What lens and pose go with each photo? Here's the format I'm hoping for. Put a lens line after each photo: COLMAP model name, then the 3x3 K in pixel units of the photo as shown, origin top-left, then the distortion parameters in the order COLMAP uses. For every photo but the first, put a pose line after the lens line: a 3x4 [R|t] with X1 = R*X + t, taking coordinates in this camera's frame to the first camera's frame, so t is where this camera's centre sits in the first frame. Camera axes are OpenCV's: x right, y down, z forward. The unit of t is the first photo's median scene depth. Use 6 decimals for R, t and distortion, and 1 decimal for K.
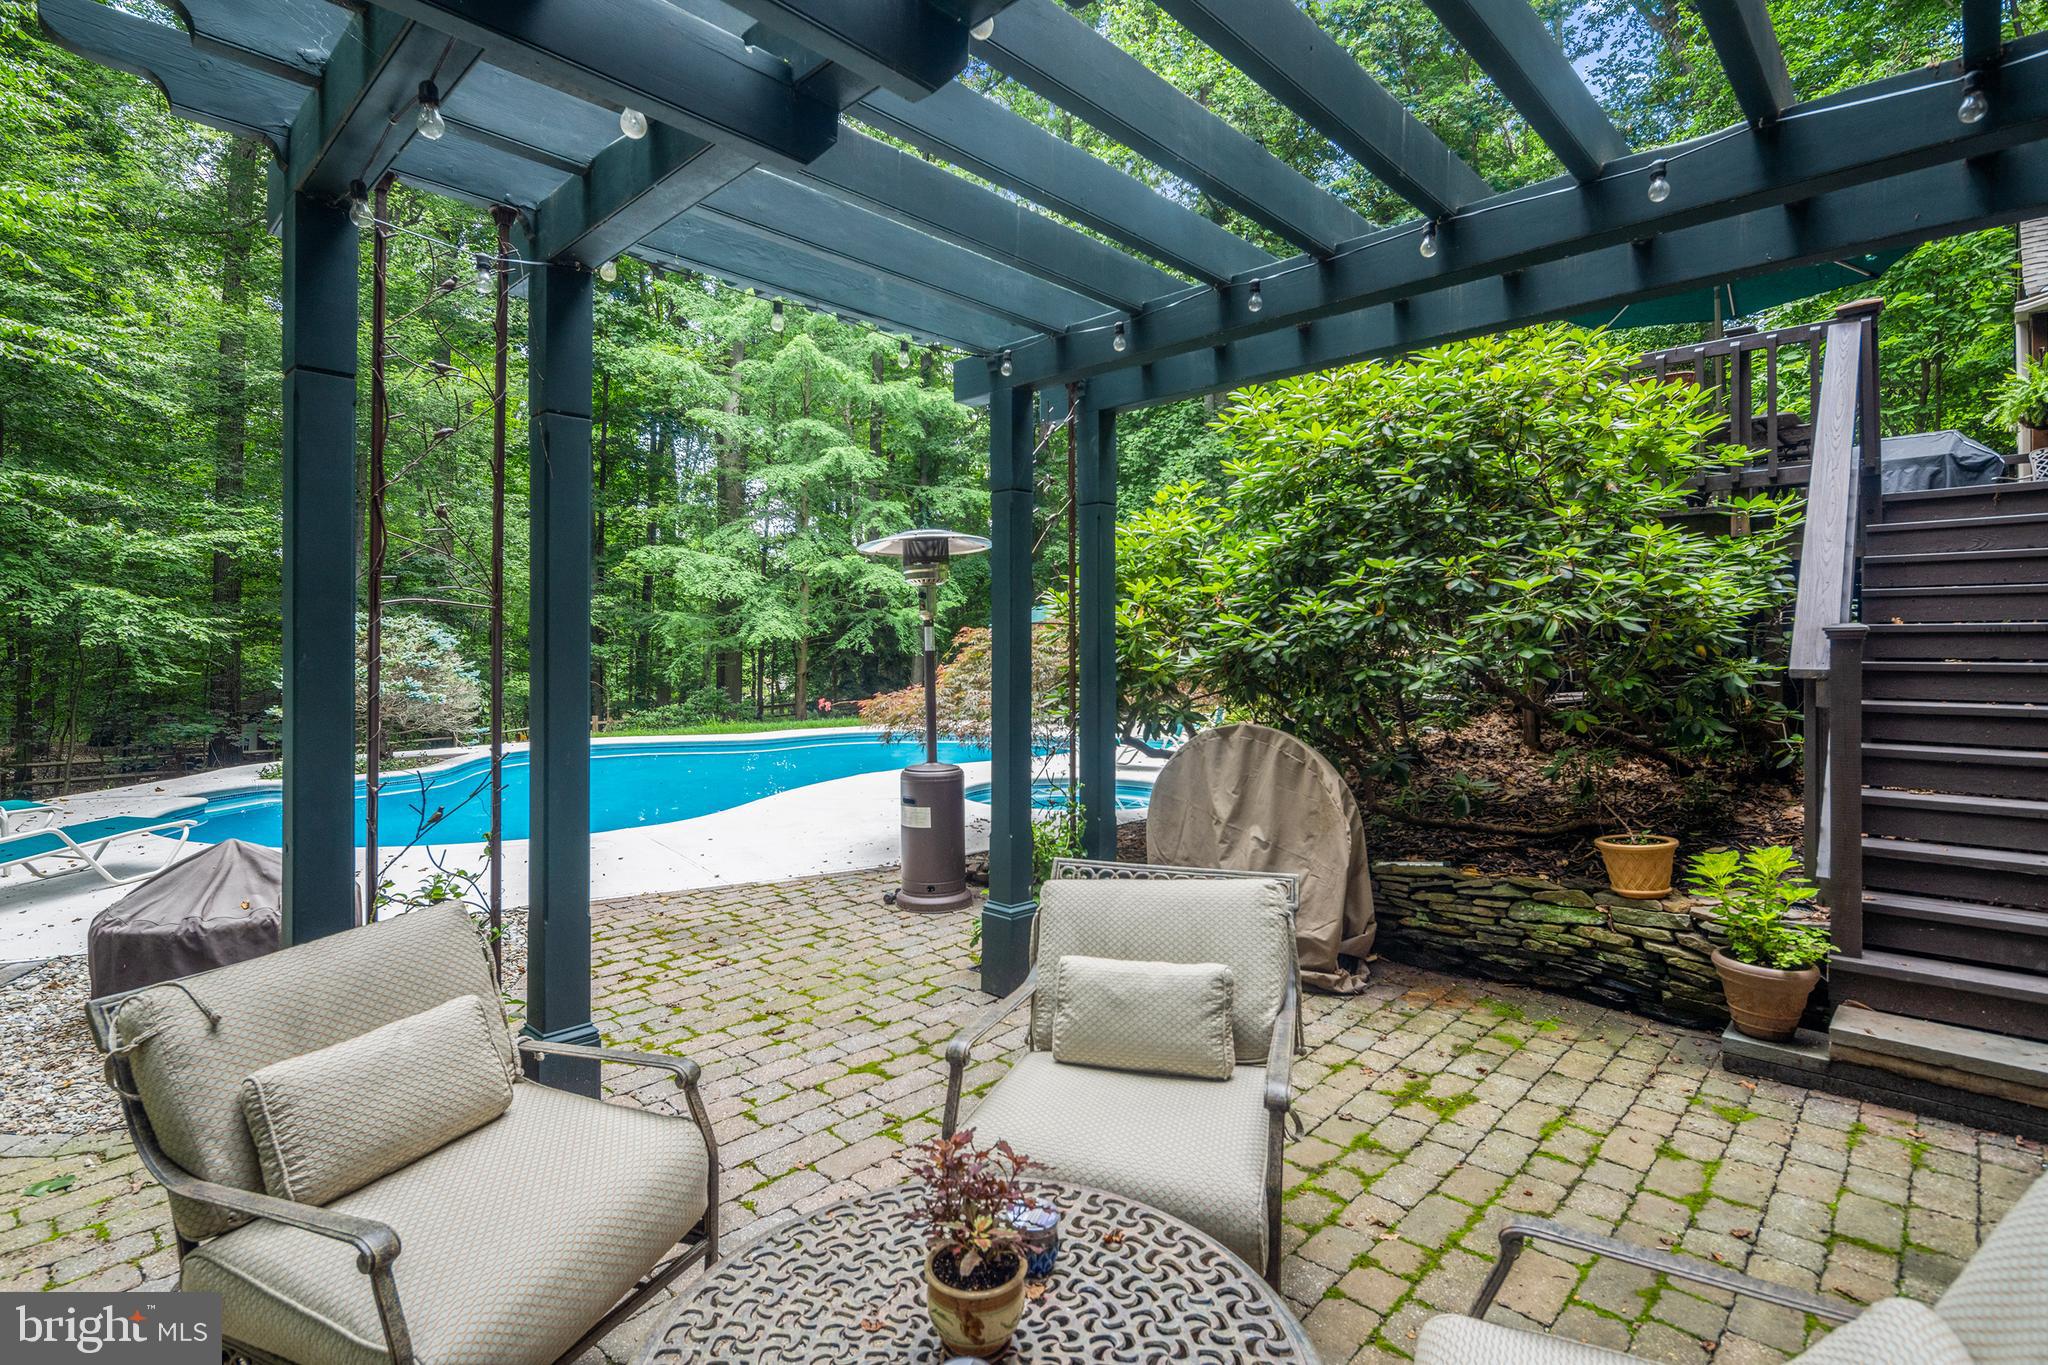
lens RADIAL K [[993.6, 0, 1026.5], [0, 993.6, 662.6], [0, 0, 1]] dist [0.002077, -0.000275]
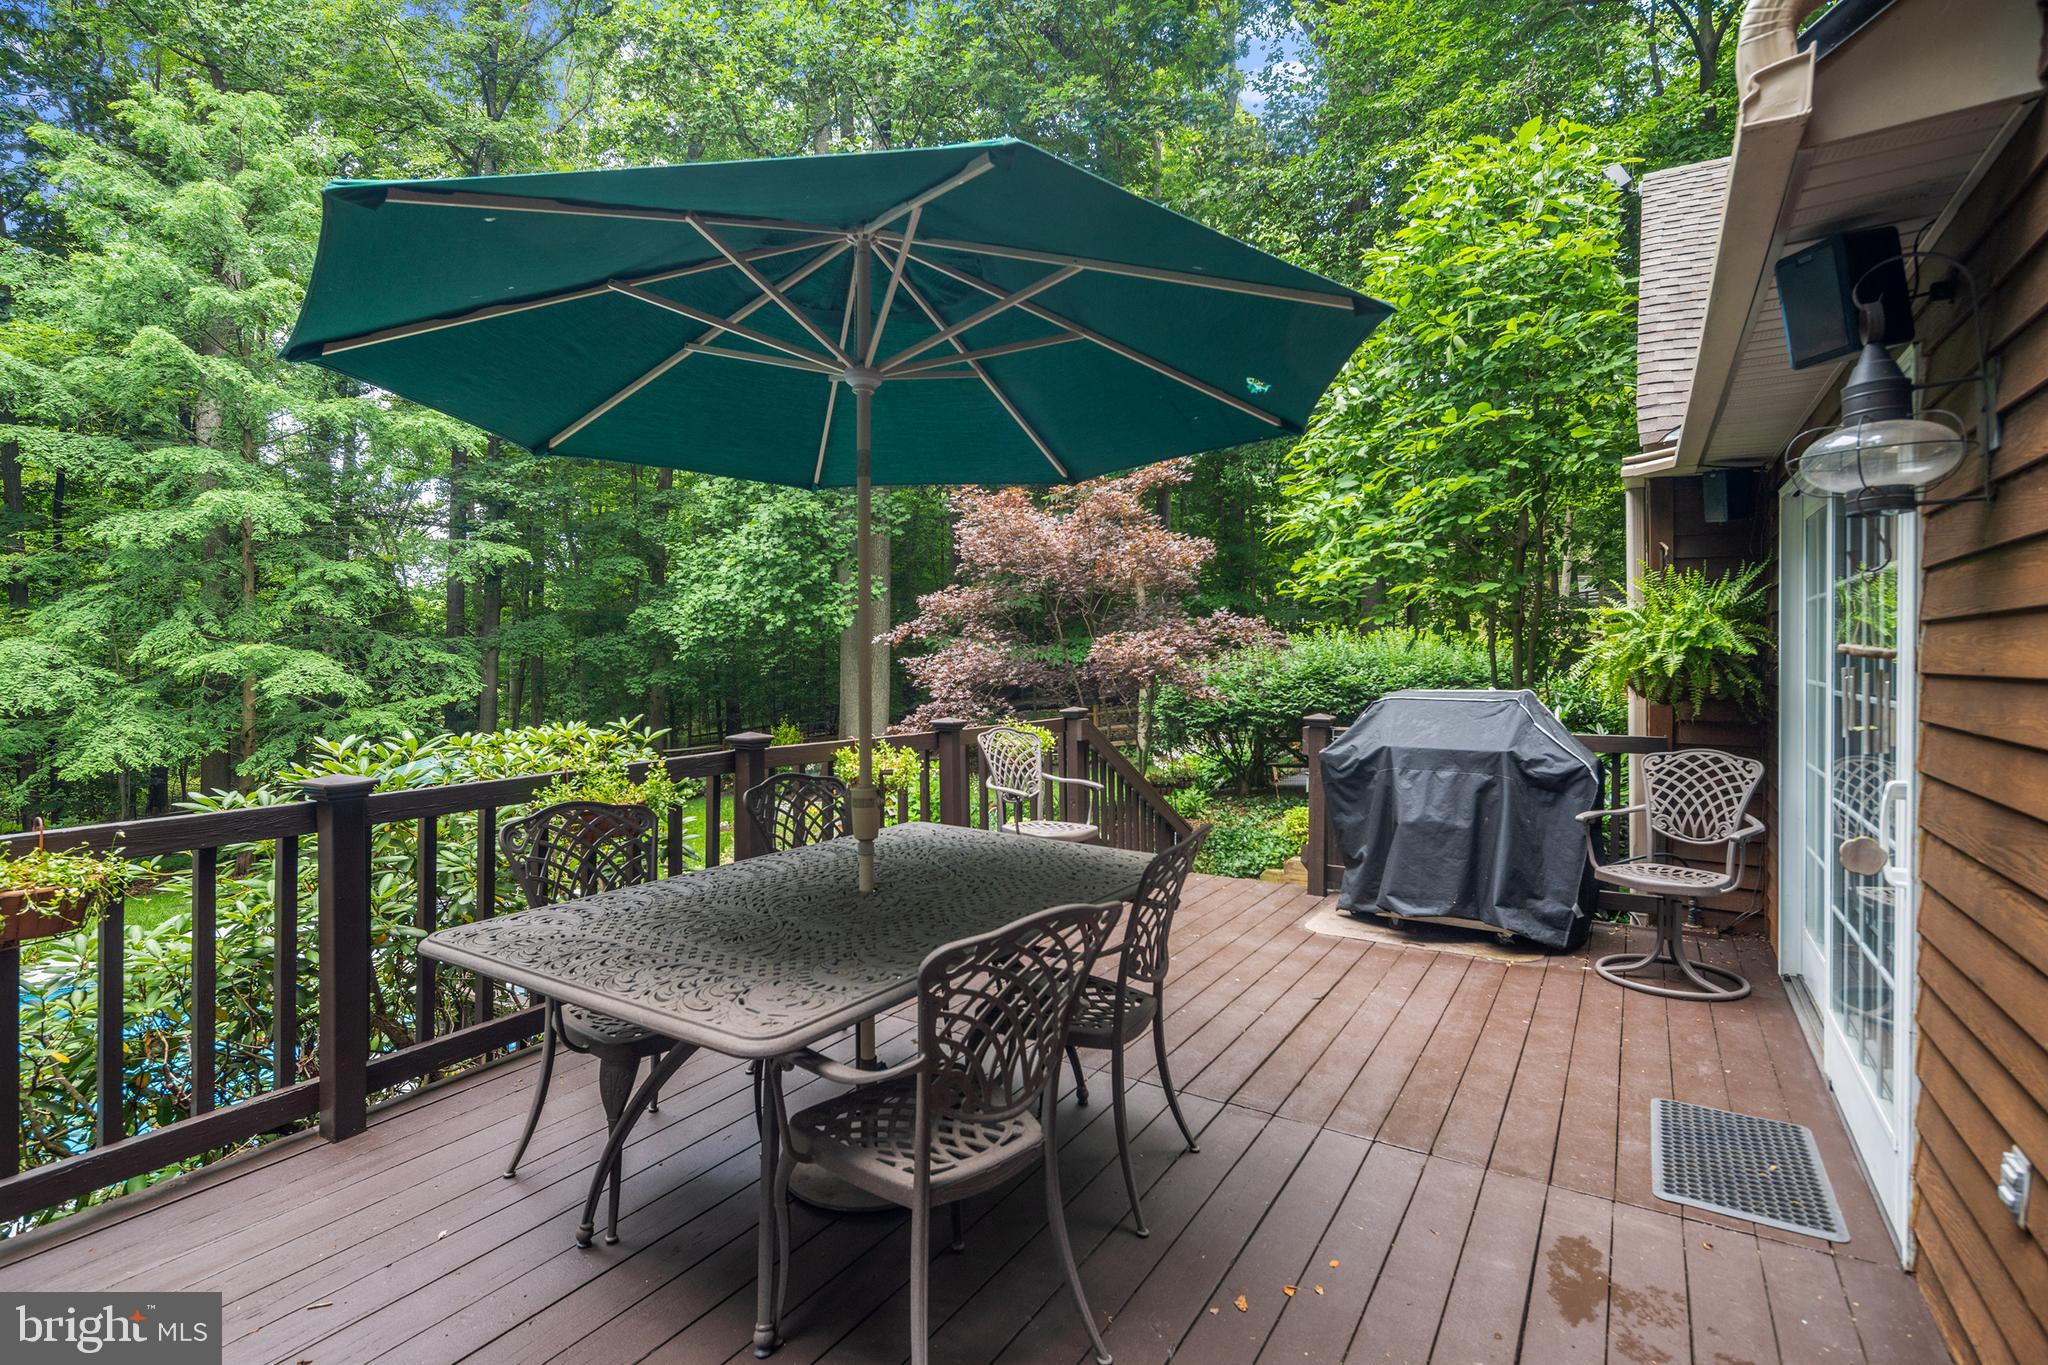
lens RADIAL K [[993.6, 0, 1013.9], [0, 993.6, 679.4], [0, 0, 1]] dist [0.002077, -0.000275]
pose [[0.978888, -0.001391, 0.204394, 0.302078], [-0.000775, 0.999944, 0.010519, -0.132230], [-0.204397, -0.010455, 0.978832, 0.290980]]
